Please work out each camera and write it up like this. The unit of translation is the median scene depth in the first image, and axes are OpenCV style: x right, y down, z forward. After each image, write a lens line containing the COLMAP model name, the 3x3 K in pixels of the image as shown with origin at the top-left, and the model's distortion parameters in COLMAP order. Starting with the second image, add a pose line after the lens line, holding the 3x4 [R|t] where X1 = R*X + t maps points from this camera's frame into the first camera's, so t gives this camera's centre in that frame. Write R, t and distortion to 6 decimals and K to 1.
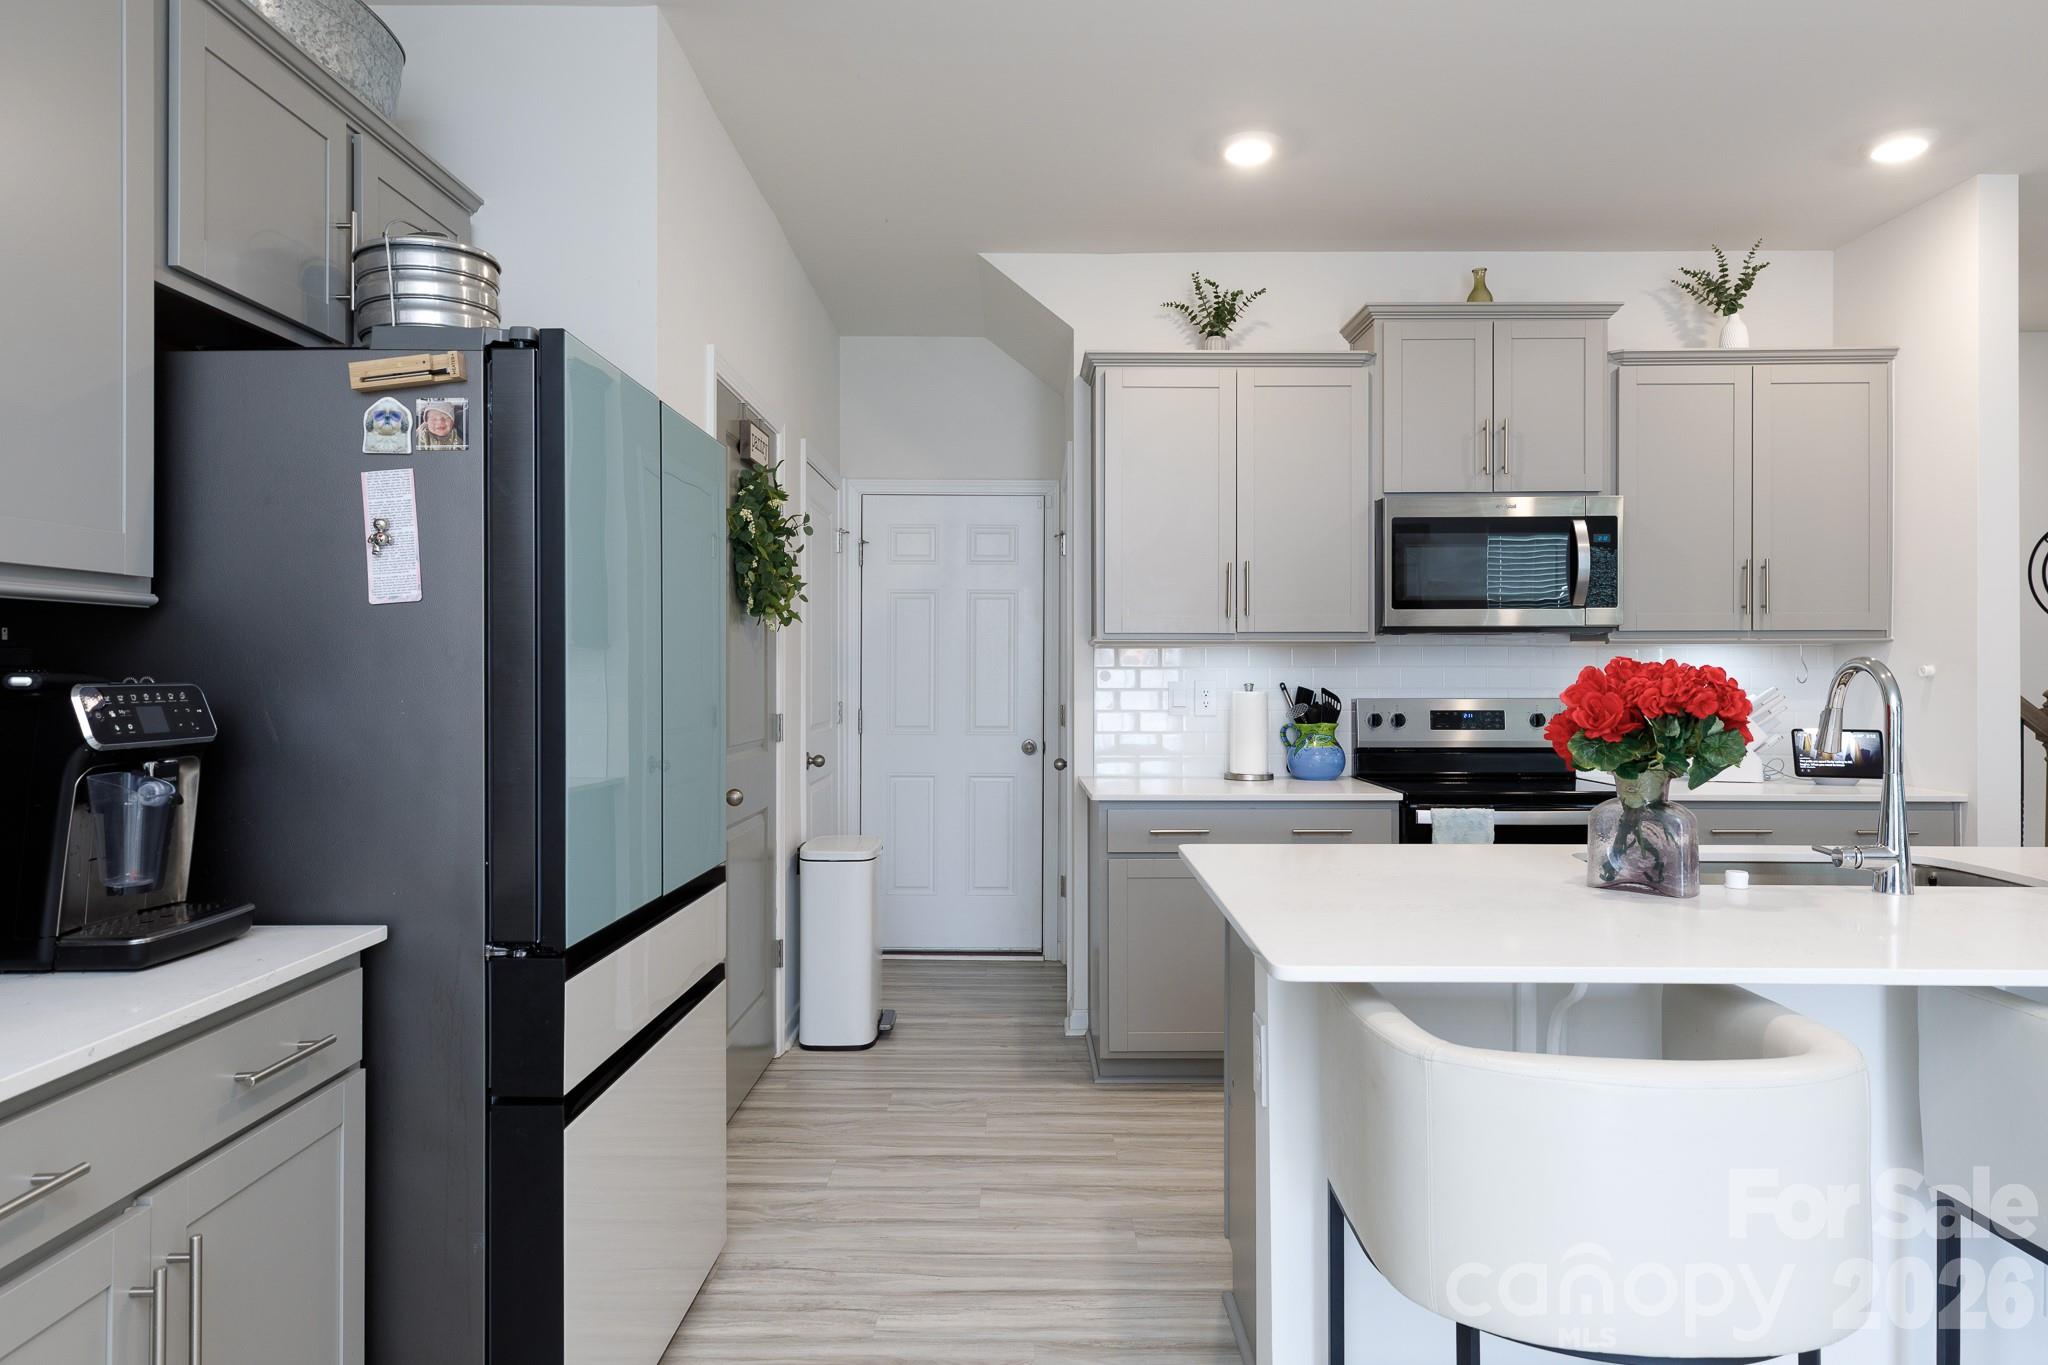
lens RADIAL K [[1251.3, 0, 1022.0], [0, 1251.3, 662.9], [0, 0, 1]] dist [0.003583, 0.004938]
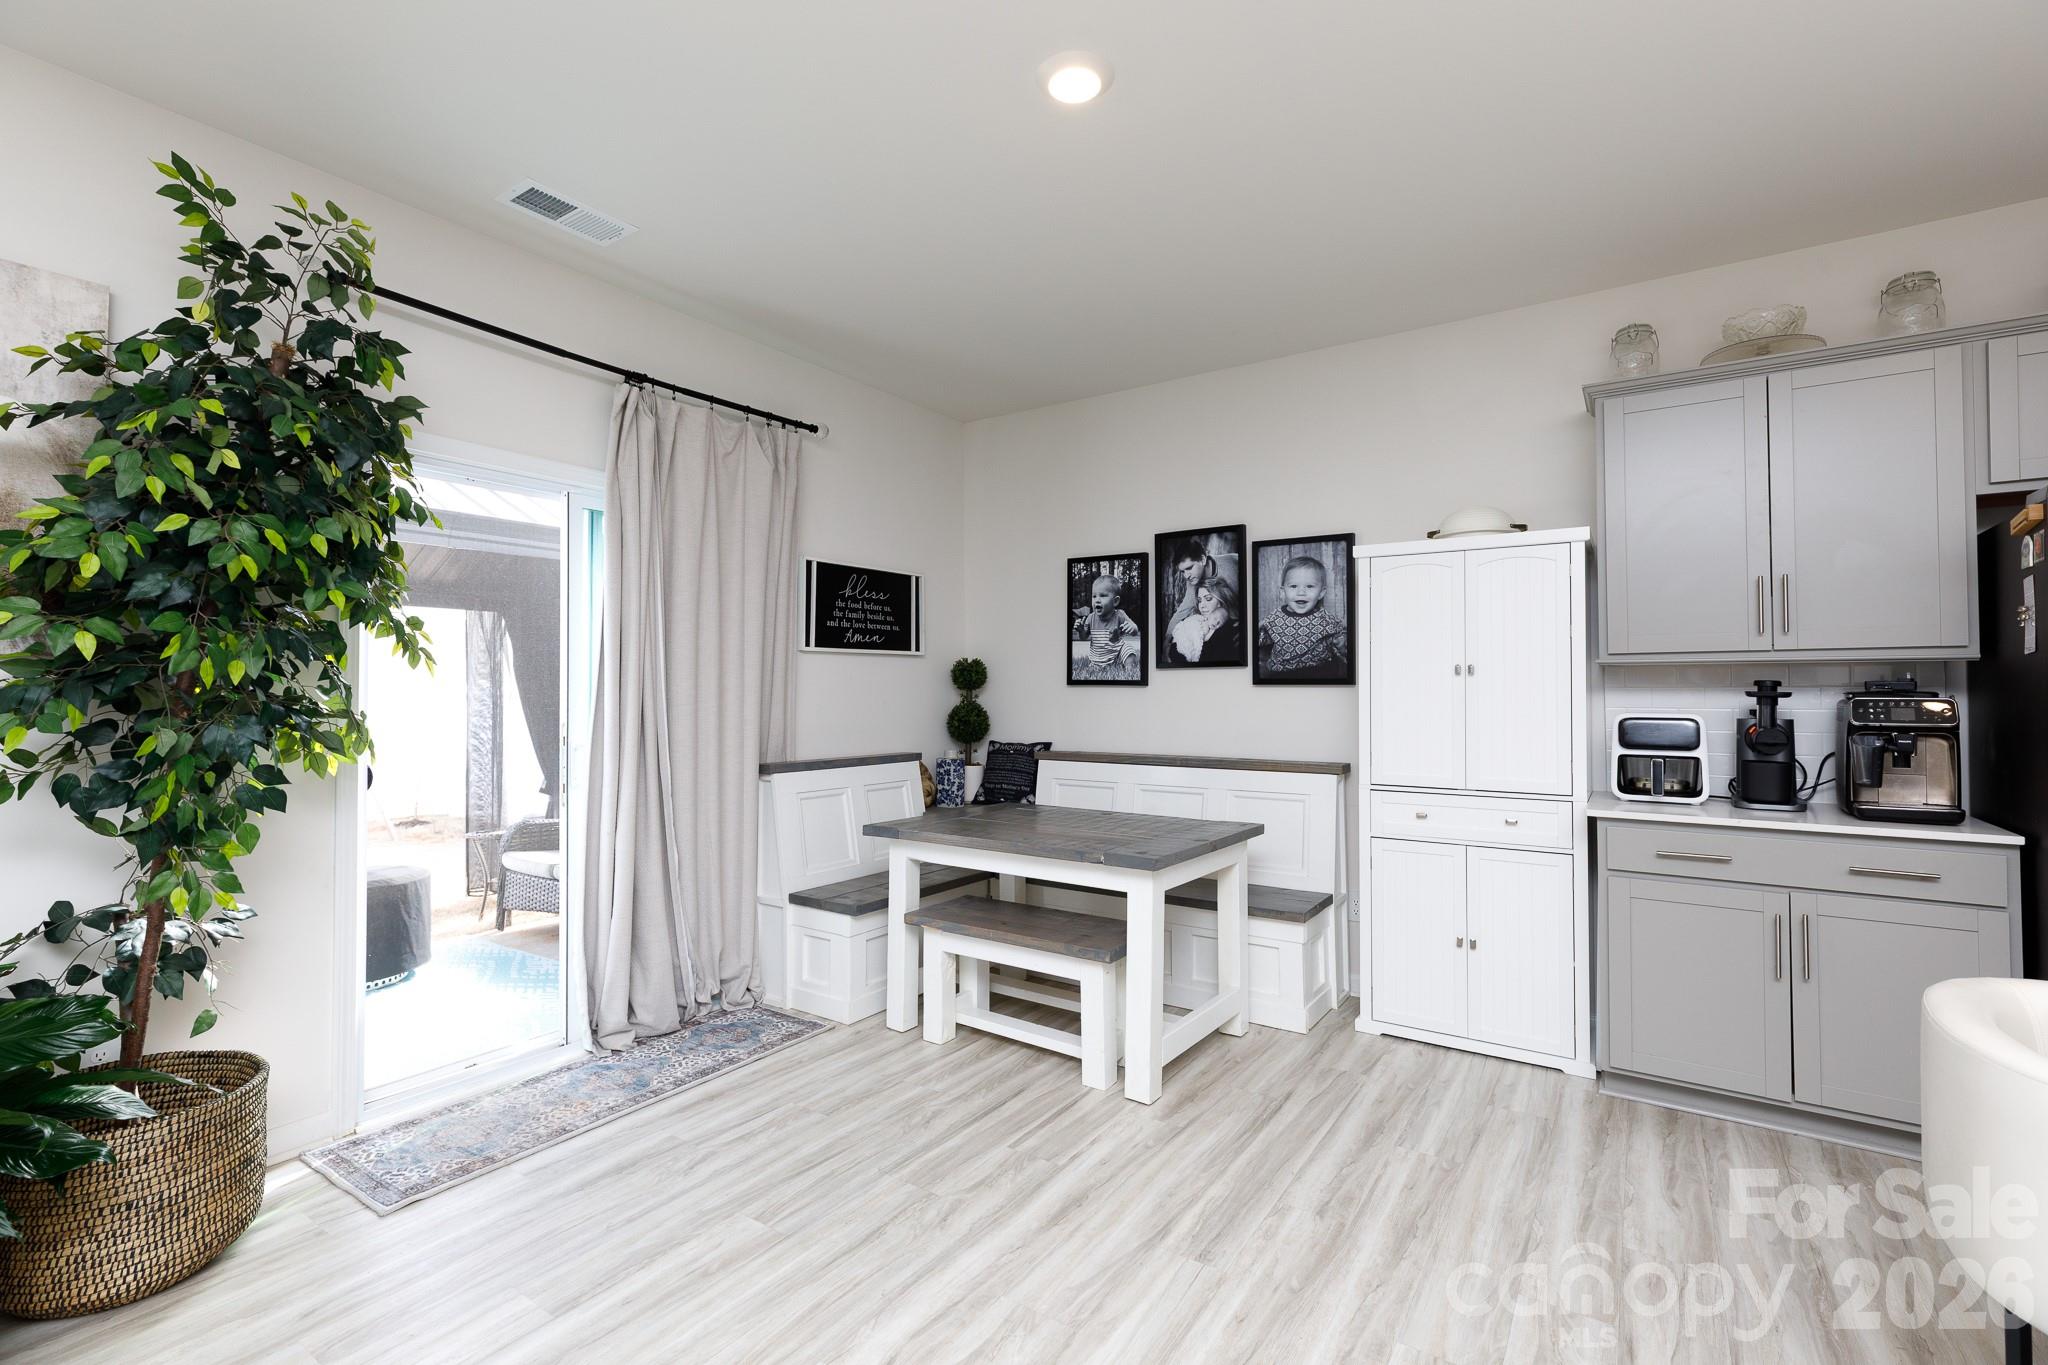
lens RADIAL K [[898.6, 0, 1013.7], [0, 898.6, 674.0], [0, 0, 1]] dist [0.000010, 0.000083]
pose [[-0.556738, -0.011791, -0.830605, 0.573088], [0.008741, 0.999761, -0.020052, -0.003141], [0.830642, -0.018424, -0.556502, 0.226753]]
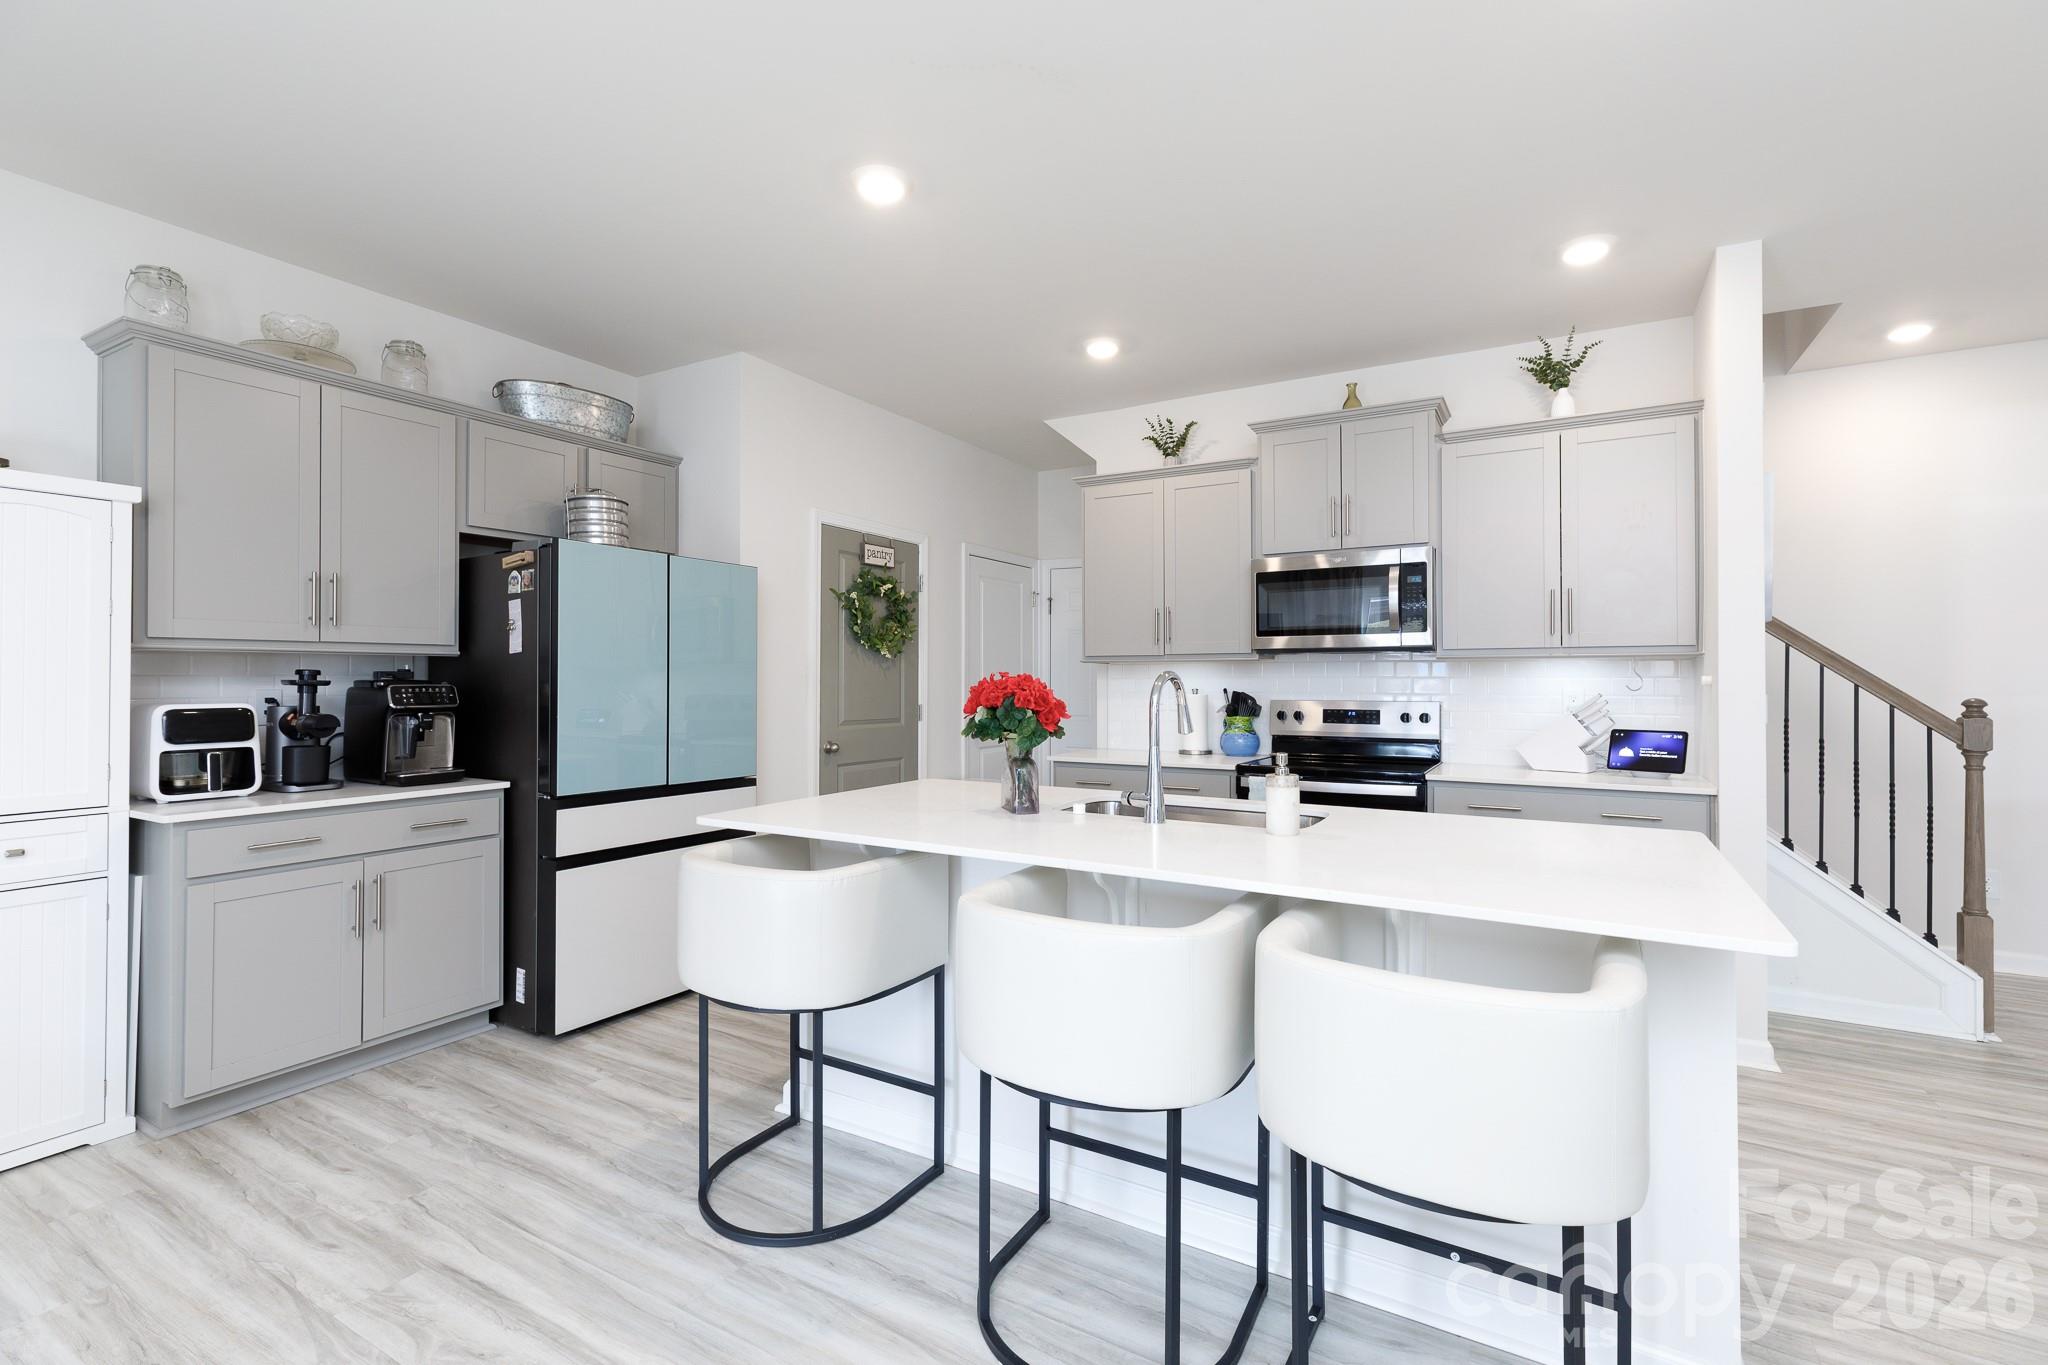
lens RADIAL K [[898.6, 0, 1022.2], [0, 898.6, 679.9], [0, 0, 1]] dist [0.000010, 0.000083]
pose [[0.868457, 0.000723, -0.495764, 0.547471], [0.002905, 0.999974, 0.006547, -0.001678], [0.495756, -0.007126, 0.868432, -0.023309]]
